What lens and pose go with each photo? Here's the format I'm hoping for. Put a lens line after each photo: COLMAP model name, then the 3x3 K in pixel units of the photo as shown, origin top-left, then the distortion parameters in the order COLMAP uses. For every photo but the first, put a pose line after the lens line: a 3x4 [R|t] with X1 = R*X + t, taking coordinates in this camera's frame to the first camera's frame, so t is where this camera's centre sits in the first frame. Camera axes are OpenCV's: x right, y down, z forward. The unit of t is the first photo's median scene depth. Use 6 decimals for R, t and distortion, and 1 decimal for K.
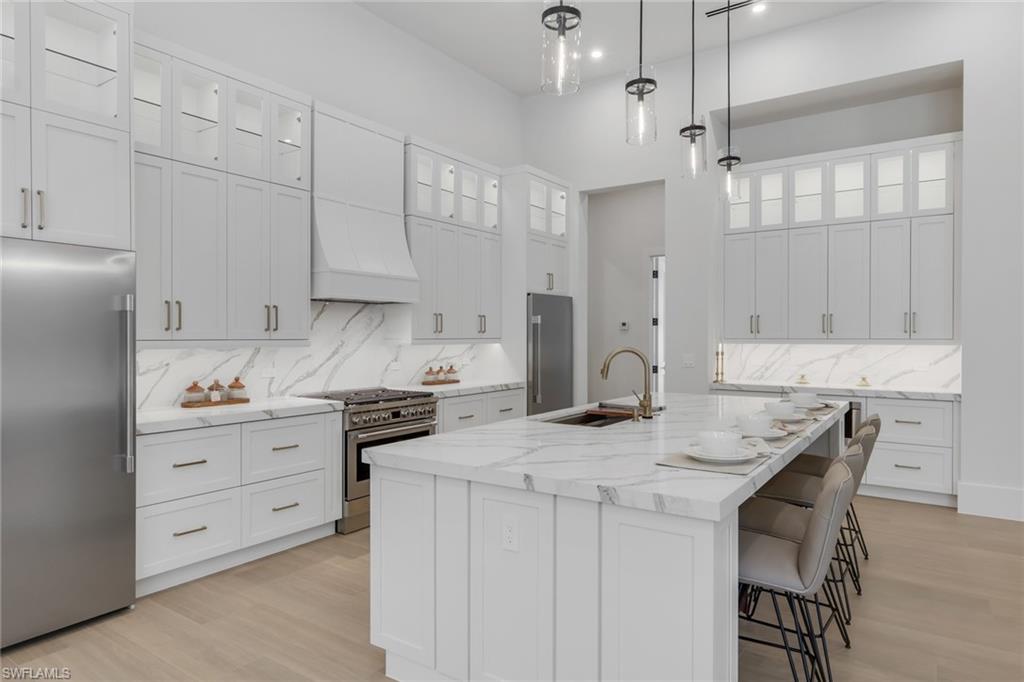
lens RADIAL K [[610.9, 0, 505.2], [0, 610.9, 334.2], [0, 0, 1]] dist [-0.003665, -0.000298]
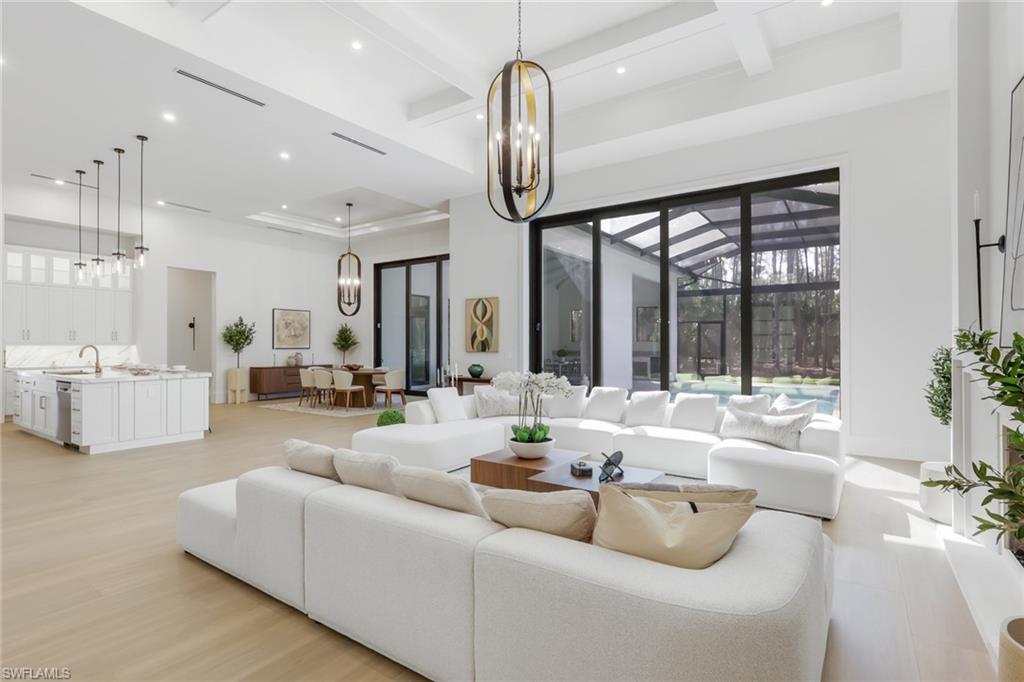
lens RADIAL K [[483.5, 0, 507.4], [0, 483.5, 341.2], [0, 0, 1]] dist [-0.007817, 0.001187]
pose [[-0.028078, -0.003257, 0.999600, -1.239910], [0.001893, 0.999993, 0.003311, 0.000003], [-0.999604, 0.001985, -0.028071, -0.460110]]
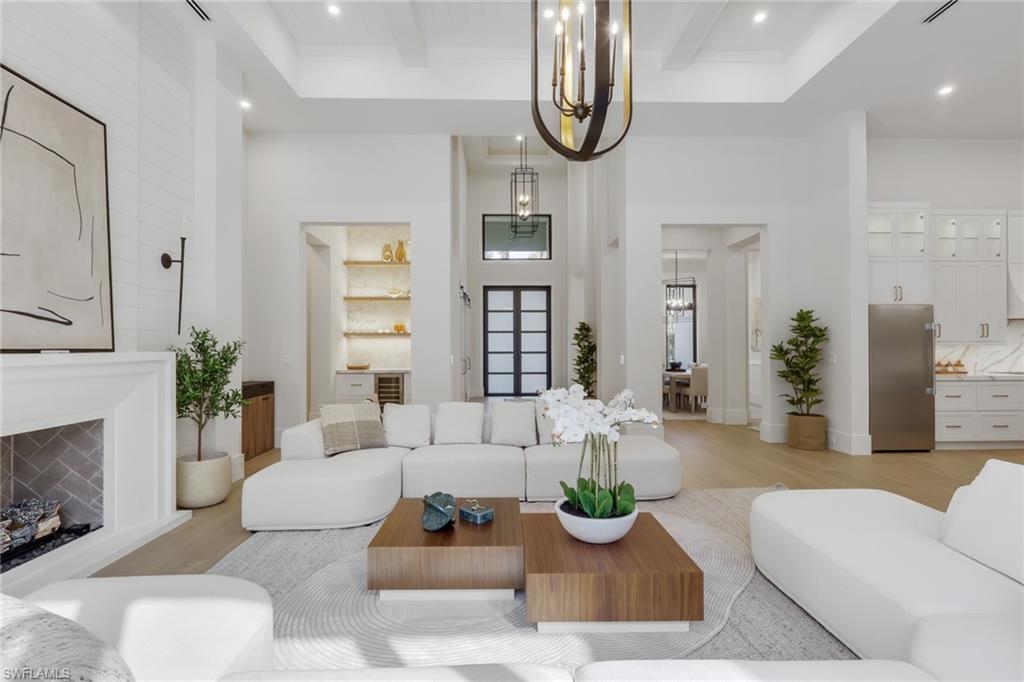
lens RADIAL K [[483.5, 0, 509.5], [0, 483.5, 338.9], [0, 0, 1]] dist [-0.007817, 0.001187]
pose [[0.593582, -0.017314, -0.804587, -0.039191], [0.008002, 0.999846, -0.015613, 0.009910], [0.804734, 0.002829, 0.593629, -0.882412]]
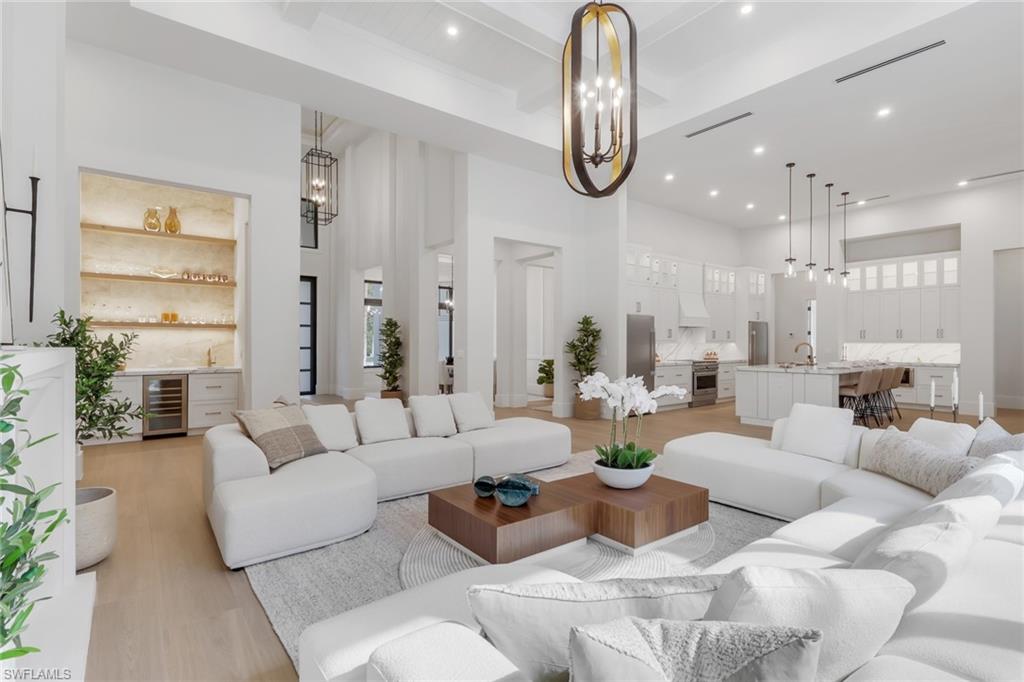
lens RADIAL K [[483.5, 0, 508.3], [0, 483.5, 337.8], [0, 0, 1]] dist [-0.007817, 0.001187]
pose [[0.954847, -0.001323, -0.297096, -0.341388], [-0.000242, 0.999986, -0.005229, 0.006236], [0.297099, 0.005065, 0.954833, -1.199642]]
